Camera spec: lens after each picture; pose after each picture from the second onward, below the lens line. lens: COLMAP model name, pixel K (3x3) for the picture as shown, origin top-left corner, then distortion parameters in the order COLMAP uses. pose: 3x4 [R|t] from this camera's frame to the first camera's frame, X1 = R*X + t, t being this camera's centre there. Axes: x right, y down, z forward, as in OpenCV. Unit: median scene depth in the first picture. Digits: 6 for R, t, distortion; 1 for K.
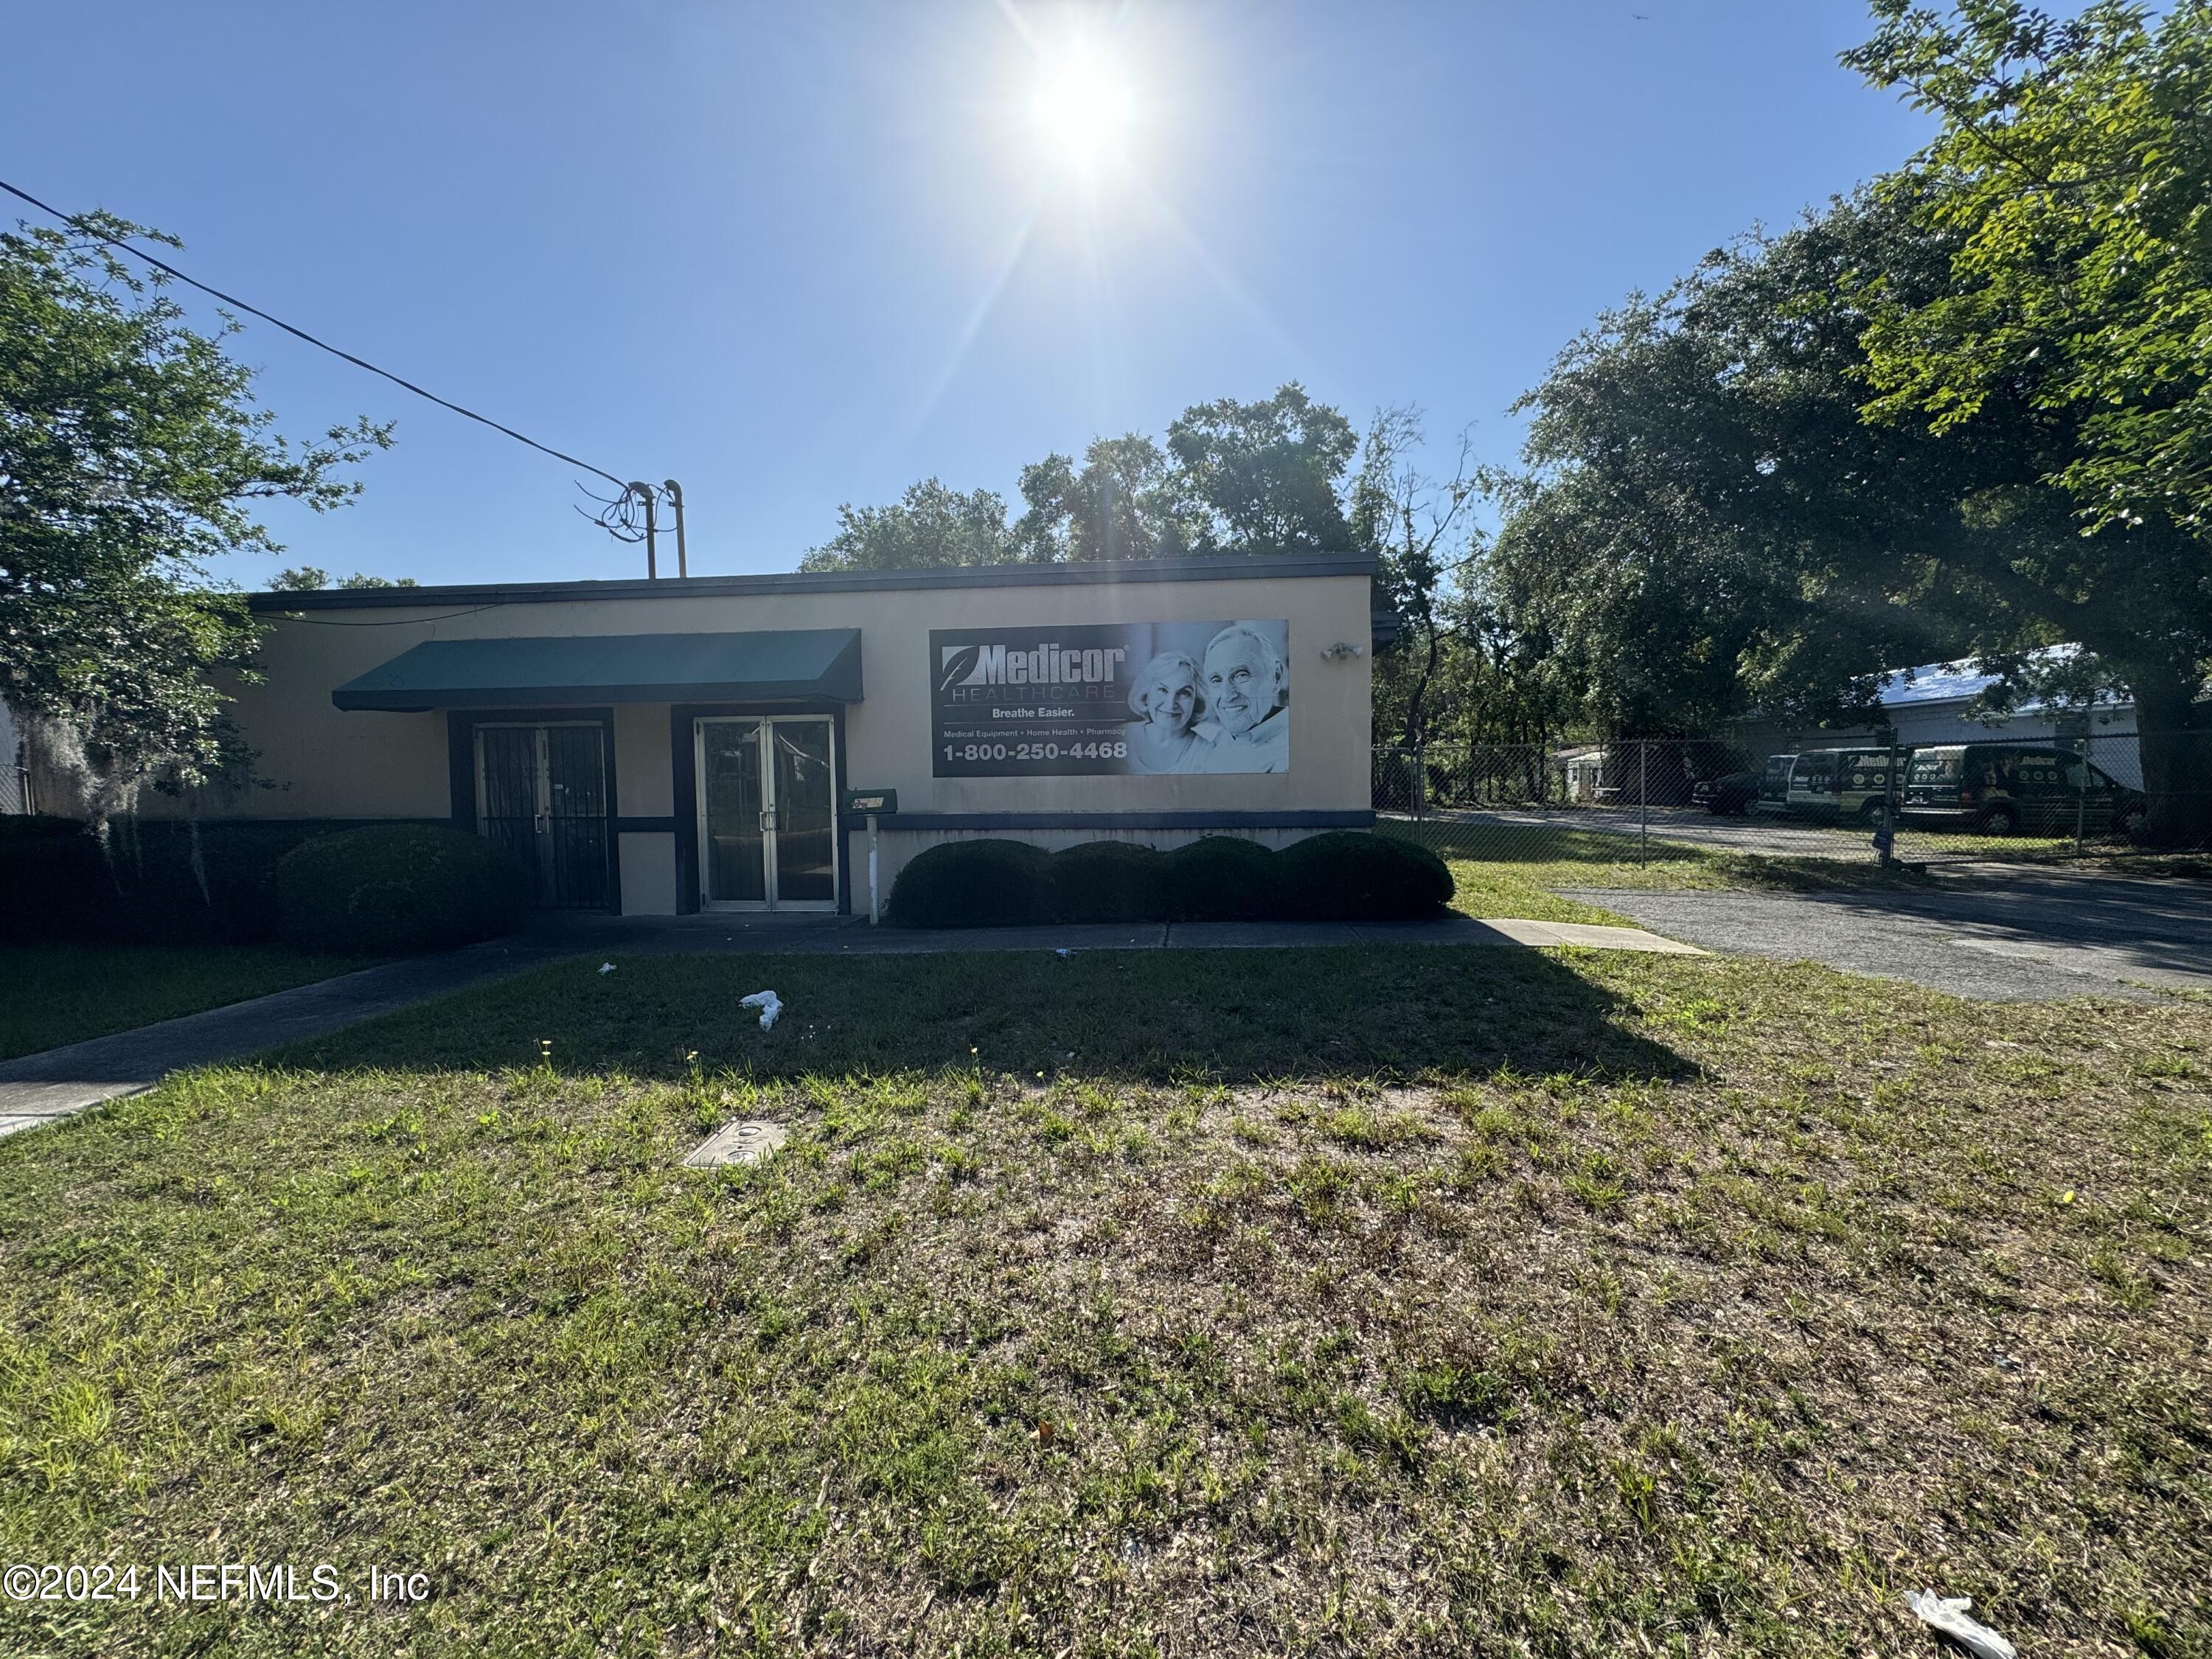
lens RADIAL K [[888.4, 0, 1105.2], [0, 888.4, 831.7], [0, 0, 1]] dist [-0.000192, 0.000705]
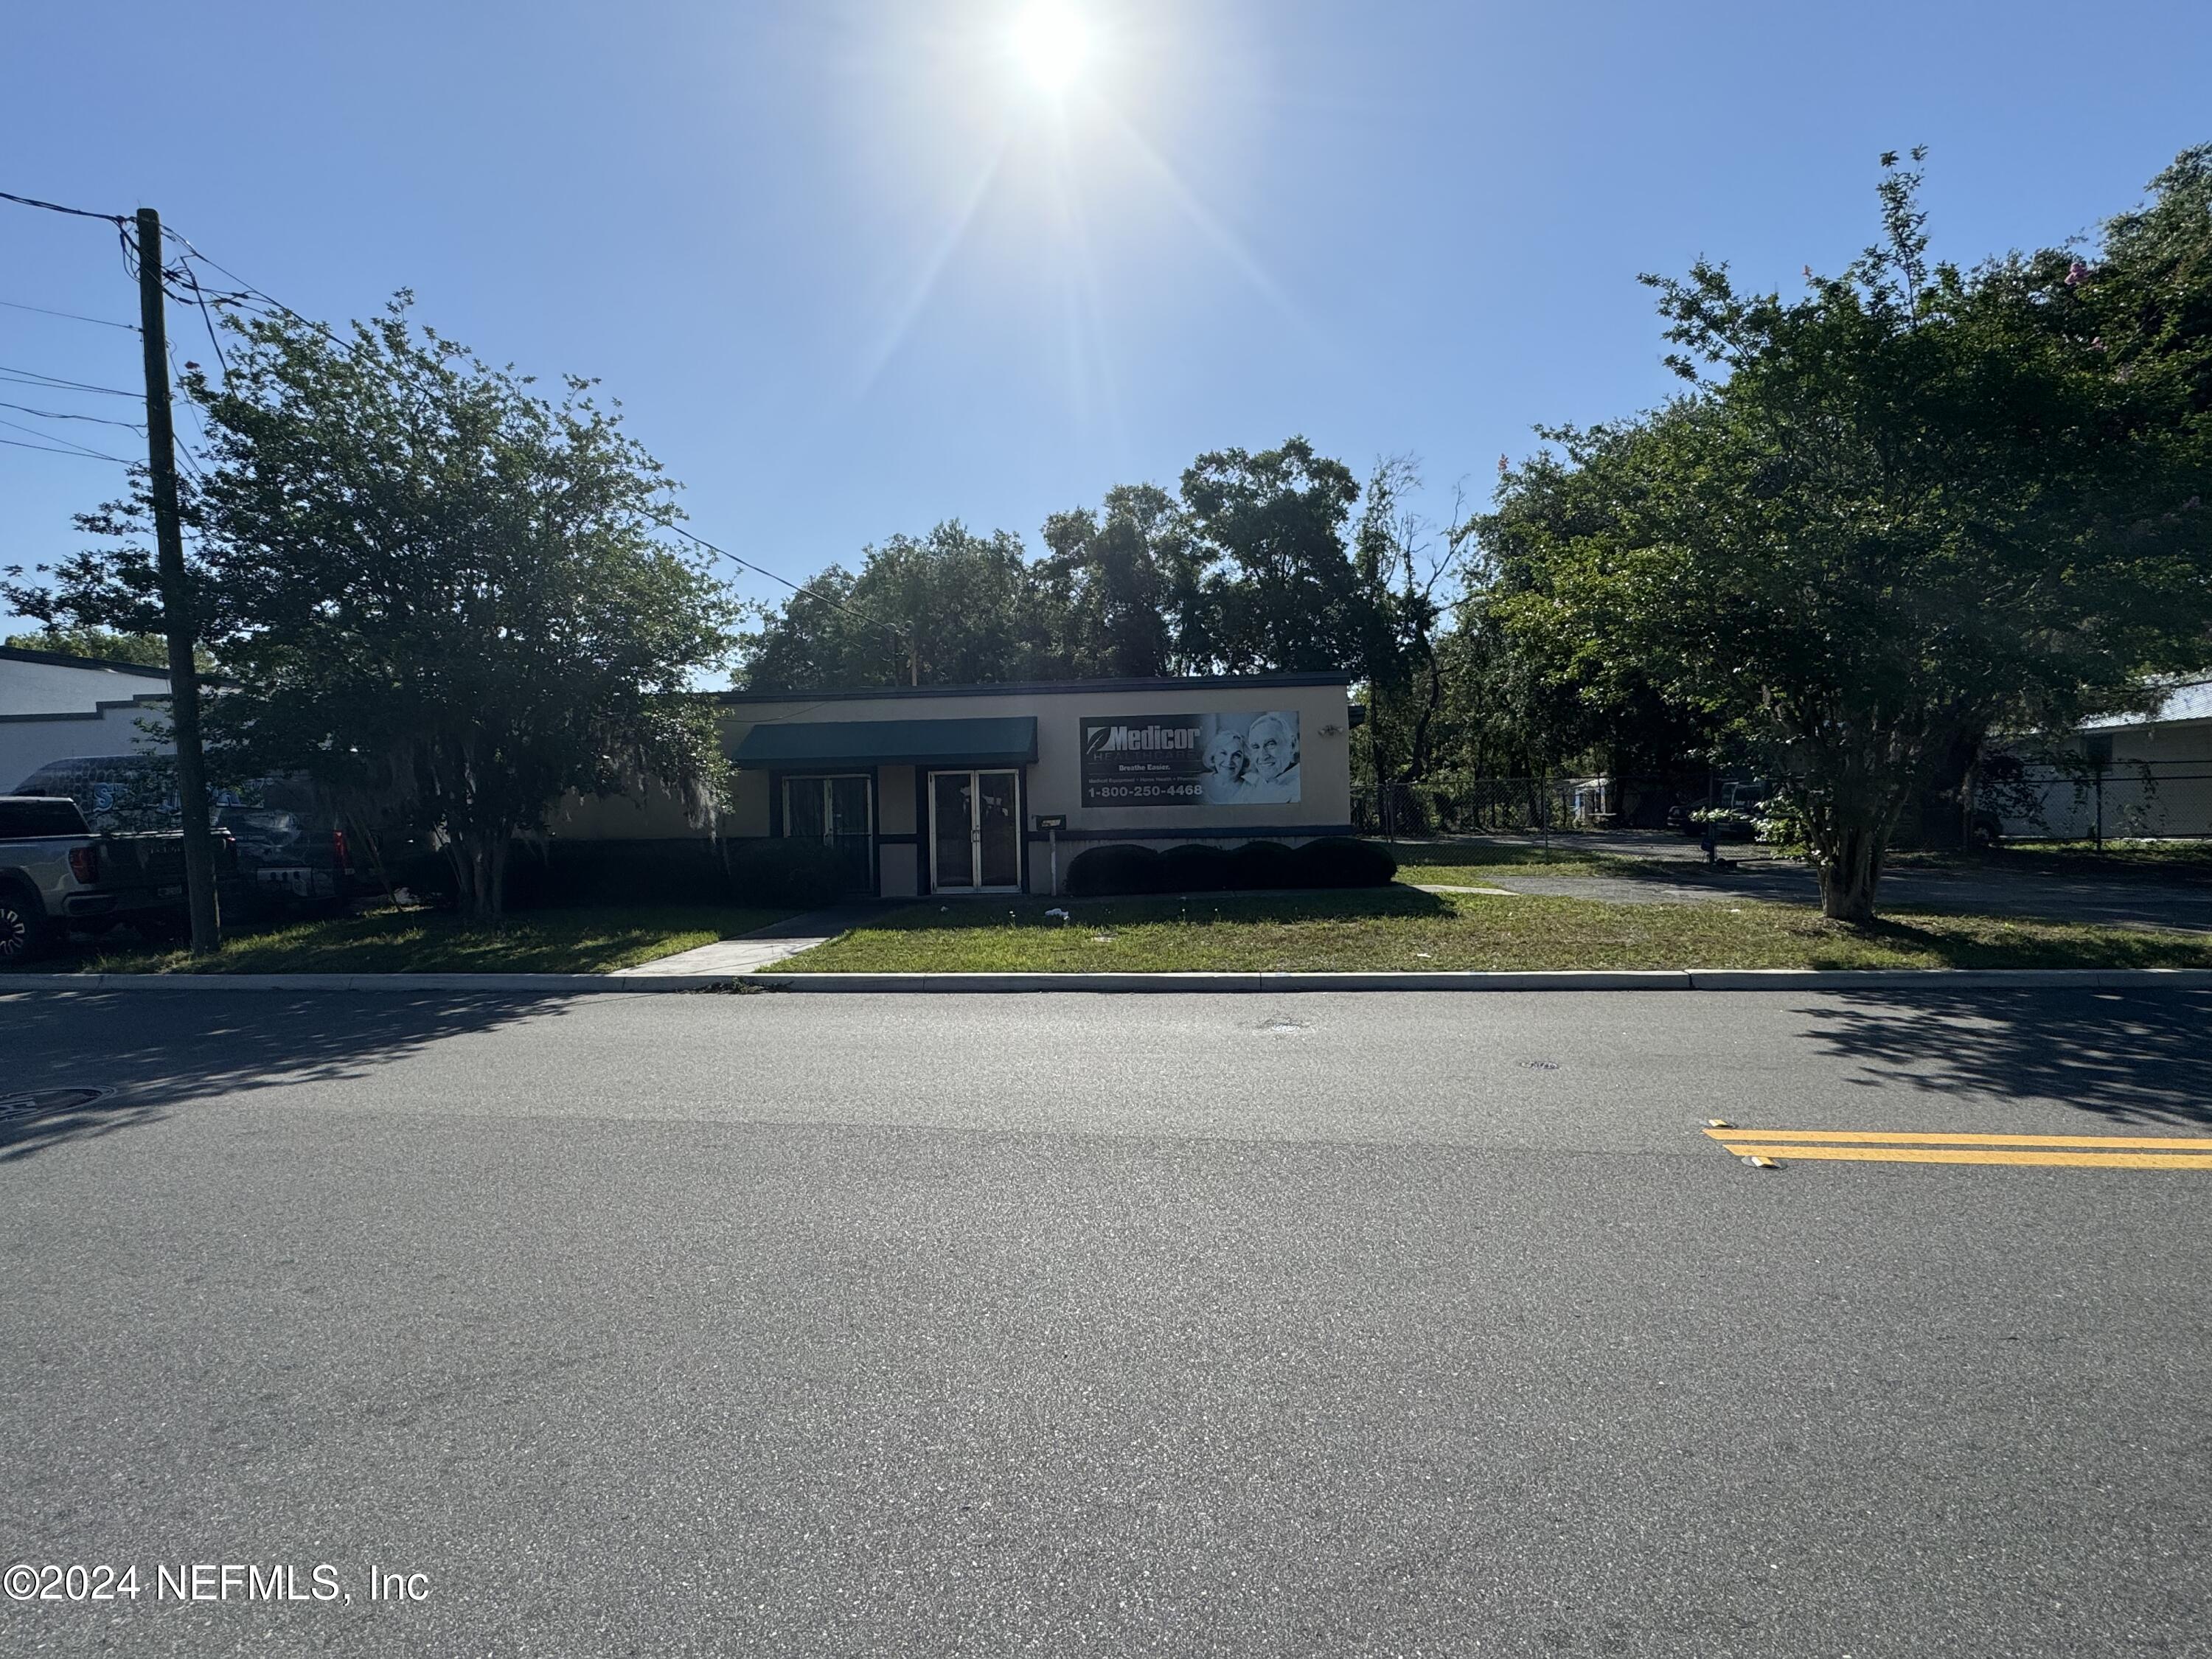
lens RADIAL K [[1047.0, 0, 1109.0], [0, 1047.0, 834.5], [0, 0, 1]] dist [-0.003680, 0.000352]
pose [[0.999711, -0.010481, 0.021628, -0.138999], [0.011254, 0.999290, -0.035961, 0.042256], [-0.021236, 0.036194, 0.999119, -0.675497]]
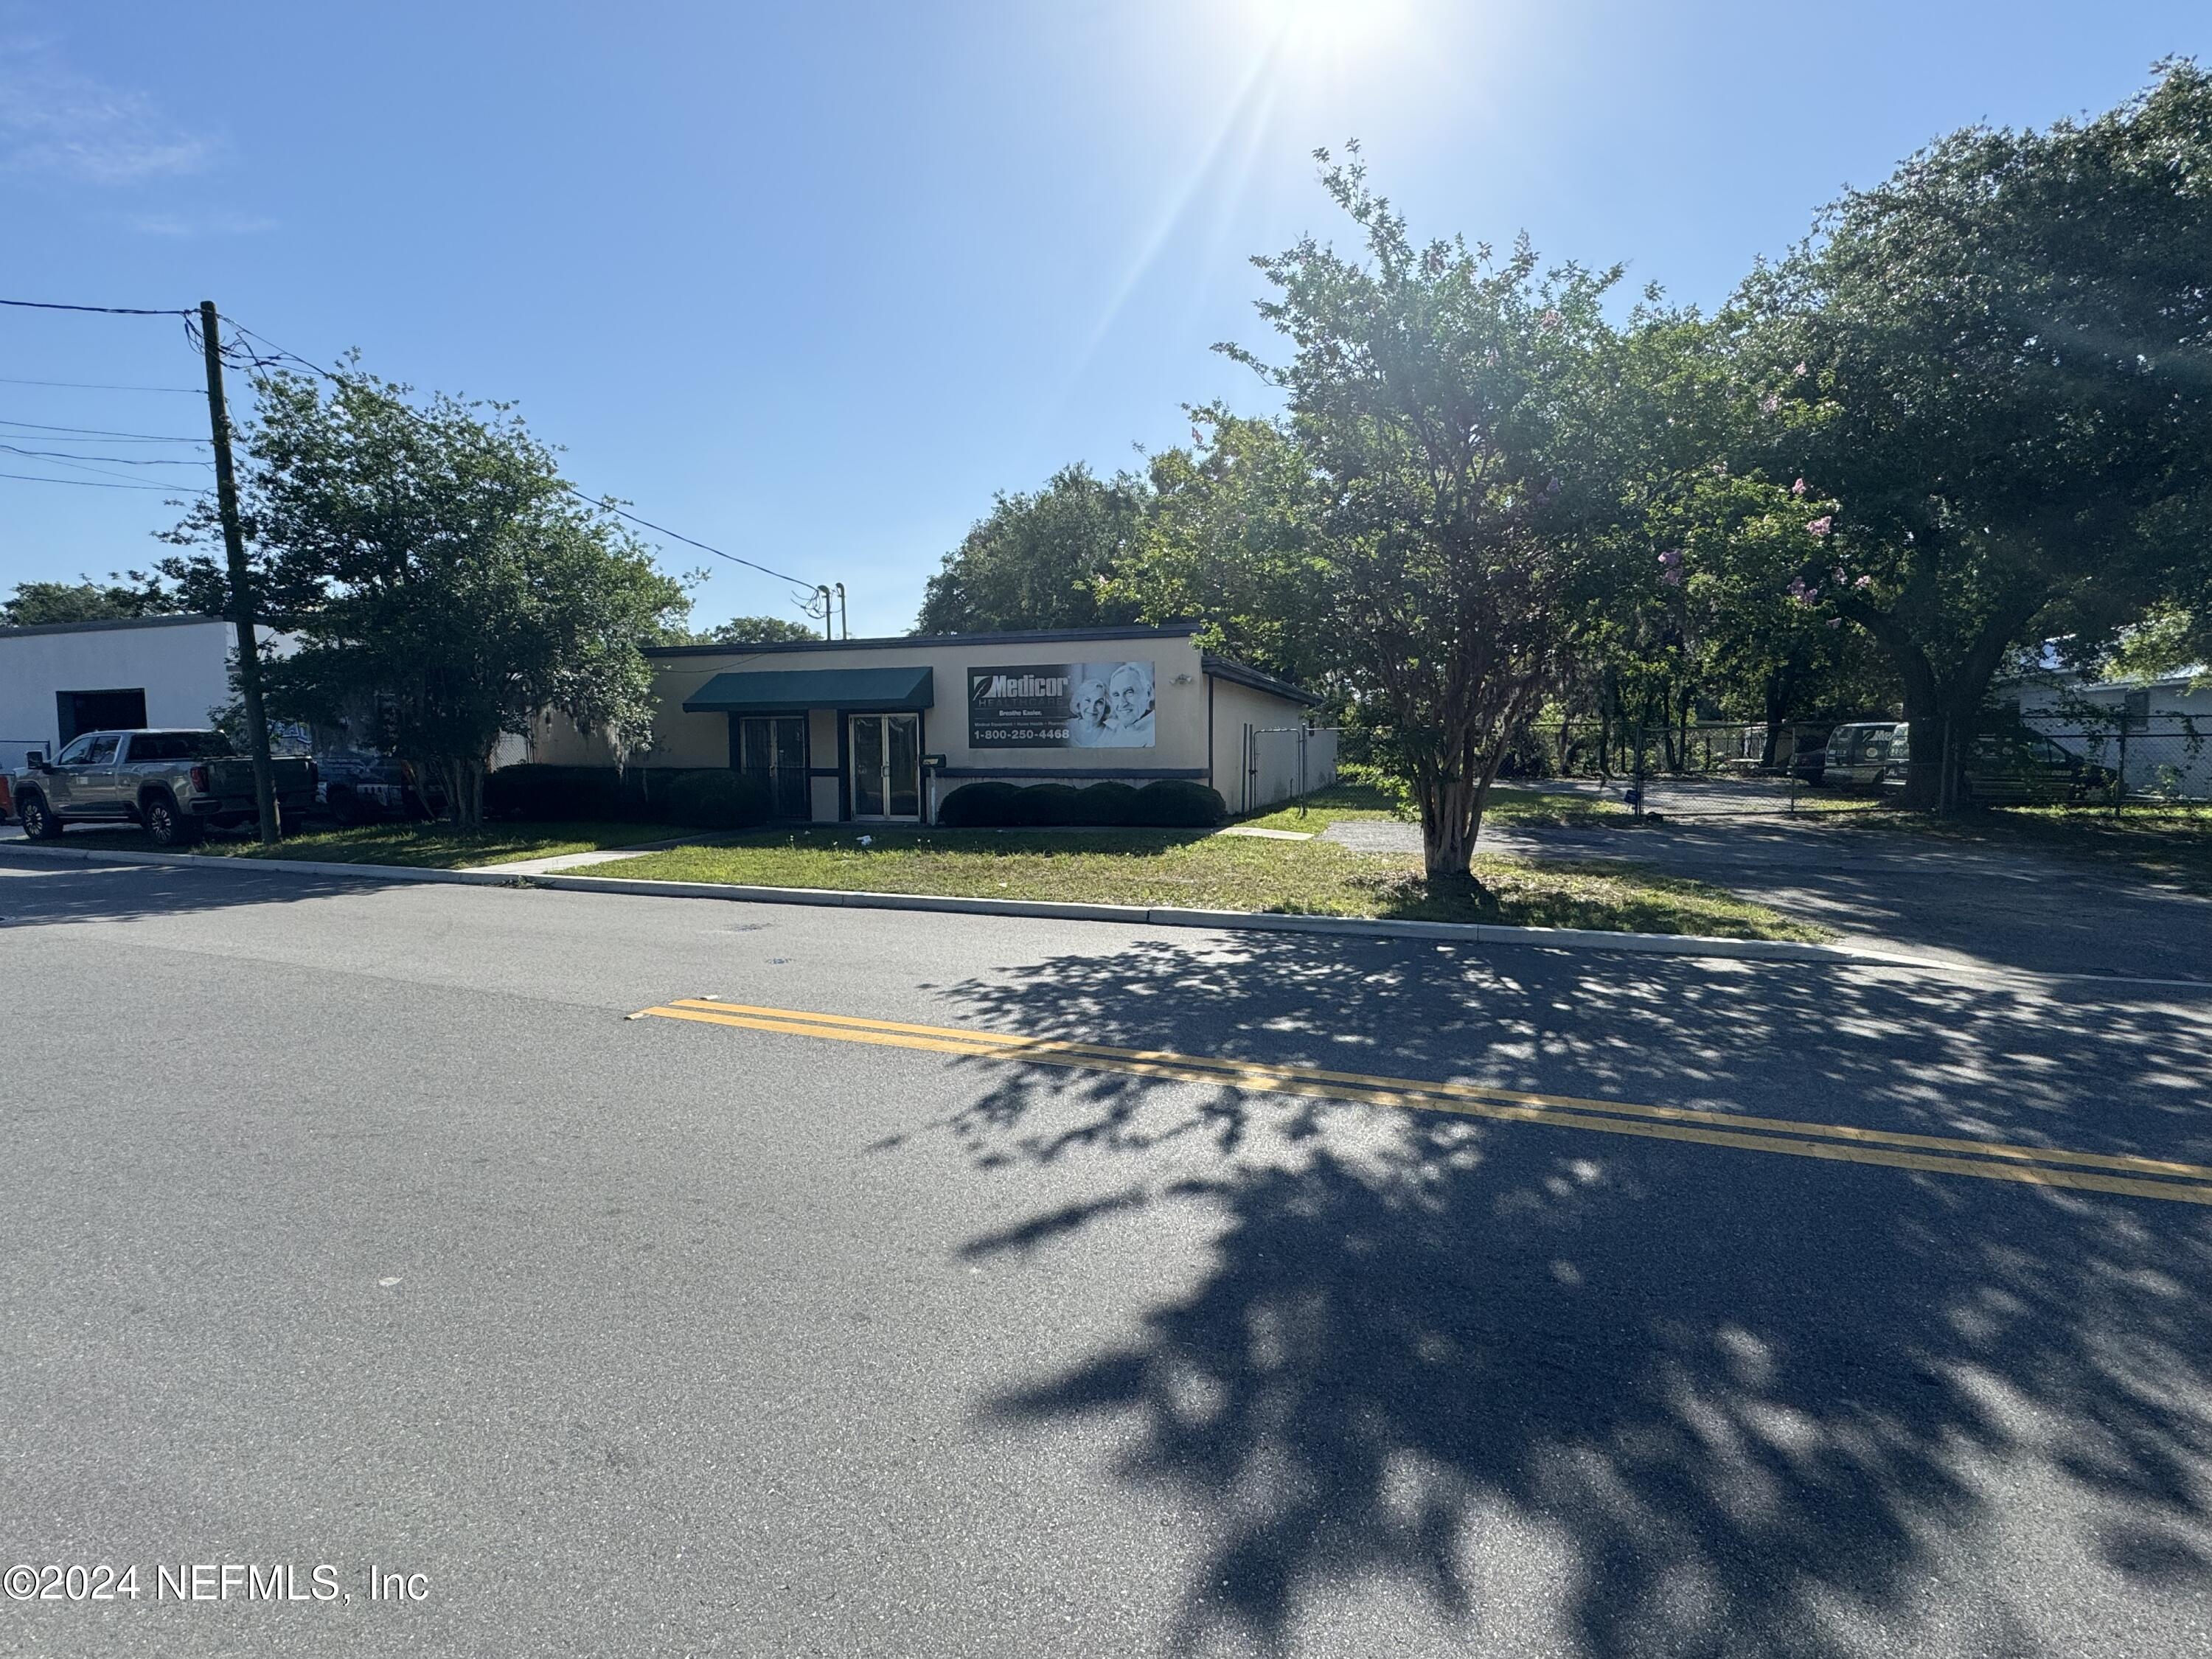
lens RADIAL K [[1047.0, 0, 1110.3], [0, 1047.0, 836.9], [0, 0, 1]] dist [-0.003680, 0.000352]
pose [[0.975165, 0.026101, -0.219936, 0.422370], [-0.019191, 0.999255, 0.033497, 0.031861], [0.220646, -0.028444, 0.974939, -0.771008]]
